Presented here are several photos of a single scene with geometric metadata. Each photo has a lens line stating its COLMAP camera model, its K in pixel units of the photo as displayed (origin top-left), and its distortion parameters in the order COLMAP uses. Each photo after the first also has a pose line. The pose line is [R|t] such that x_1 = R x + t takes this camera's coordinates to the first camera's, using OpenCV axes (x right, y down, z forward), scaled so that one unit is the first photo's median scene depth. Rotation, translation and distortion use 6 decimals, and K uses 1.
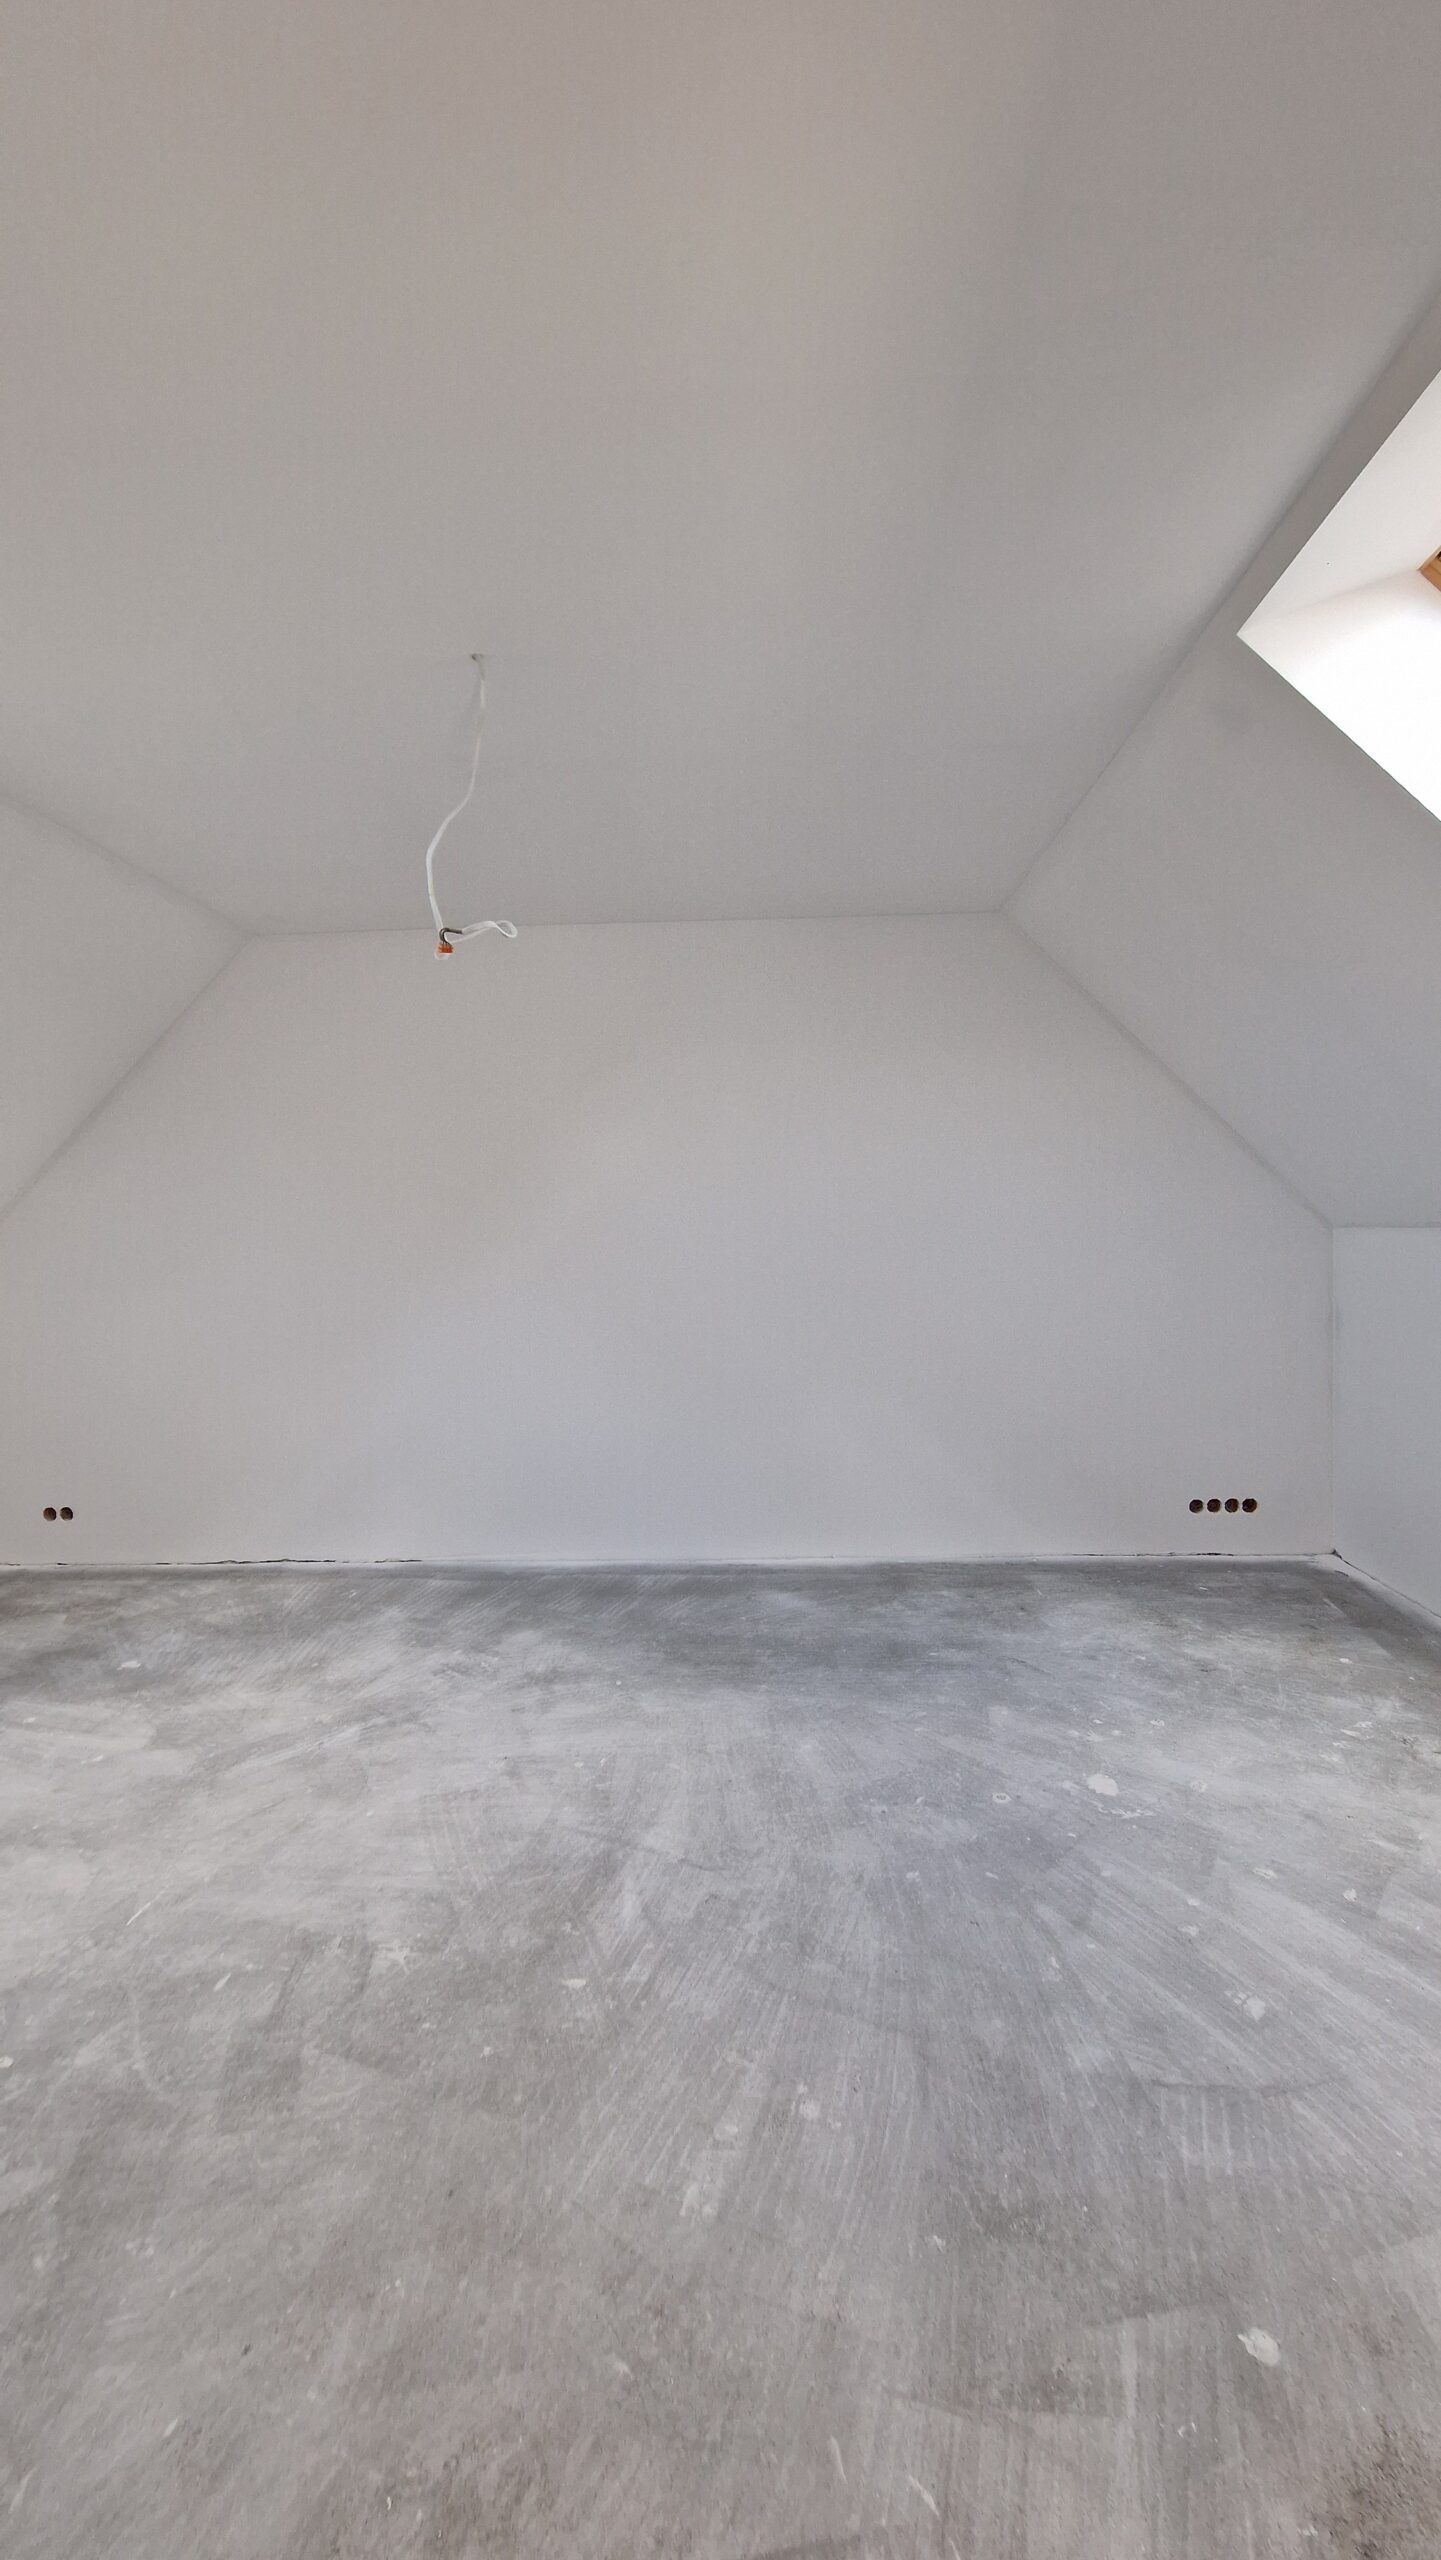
lens RADIAL K [[1049.9, 0, 733.6], [0, 1049.9, 1270.6], [0, 0, 1]] dist [0.007413, -0.007618]
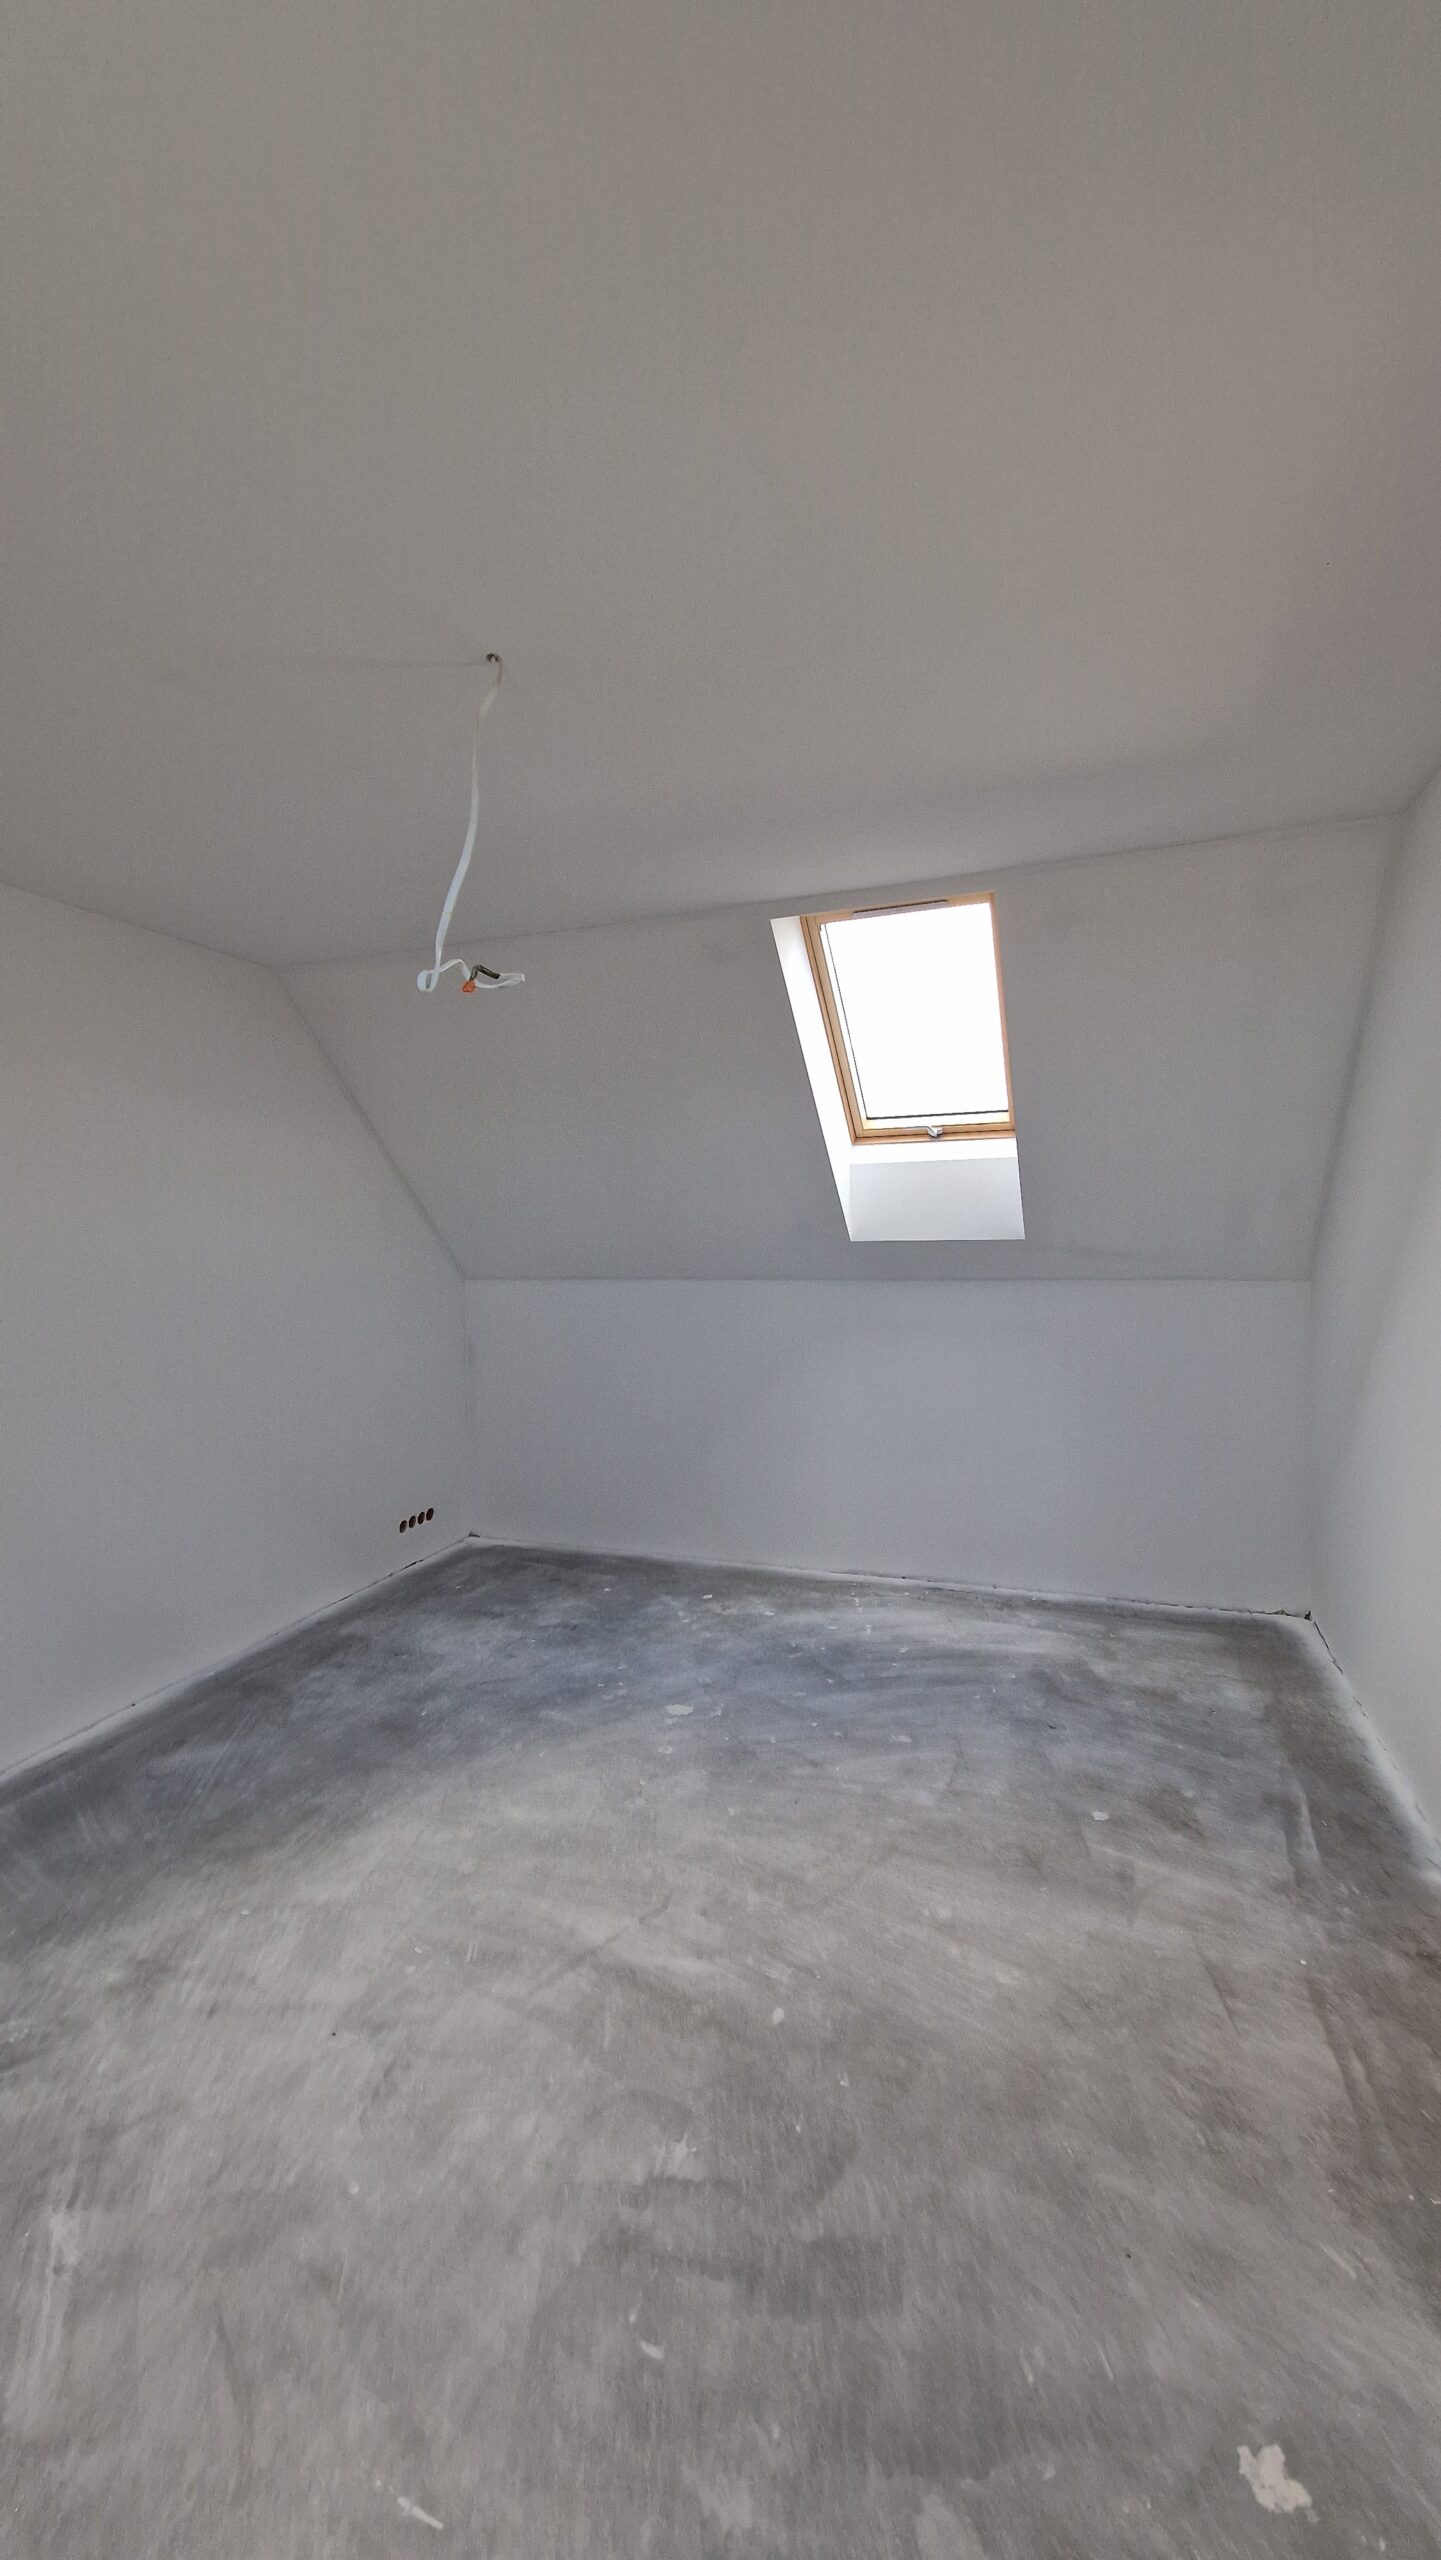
lens RADIAL K [[1049.9, 0, 726.3], [0, 1049.9, 1287.8], [0, 0, 1]] dist [0.007413, -0.007618]
pose [[0.290622, -0.033751, 0.956243, -1.378273], [0.045534, 0.998733, 0.021412, -0.108261], [-0.955754, 0.037319, 0.291791, 0.831012]]
